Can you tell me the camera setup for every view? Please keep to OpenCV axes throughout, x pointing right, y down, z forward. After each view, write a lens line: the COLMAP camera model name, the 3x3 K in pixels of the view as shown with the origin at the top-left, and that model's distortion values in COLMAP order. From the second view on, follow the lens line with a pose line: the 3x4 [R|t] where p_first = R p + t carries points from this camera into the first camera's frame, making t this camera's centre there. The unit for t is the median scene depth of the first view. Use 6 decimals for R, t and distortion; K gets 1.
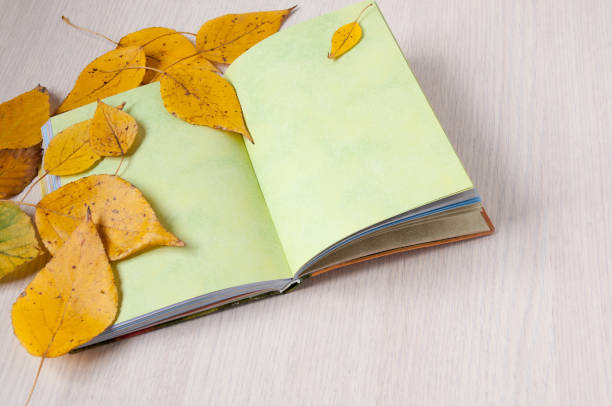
lens RADIAL K [[875.2, 0, 306.0], [0, 875.2, 203.0], [0, 0, 1]] dist [0.154972, -0.017096]
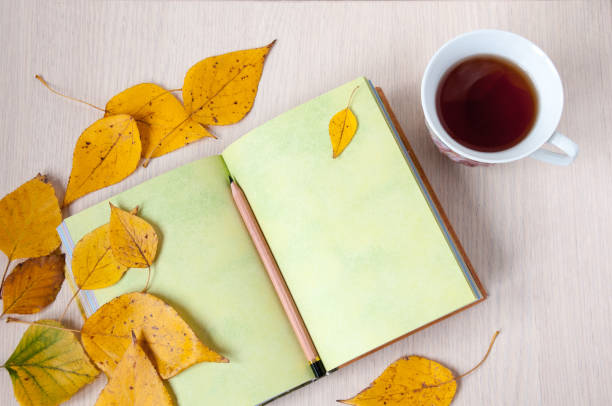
lens RADIAL K [[940.8, 0, 306.0], [0, 940.8, 203.0], [0, 0, 1]] dist [0.175920, 0.095537]
pose [[0.988307, -0.121276, 0.092416, -0.113849], [0.074216, 0.912080, 0.403239, -0.567301], [-0.133194, -0.391666, 0.910416, -0.046419]]
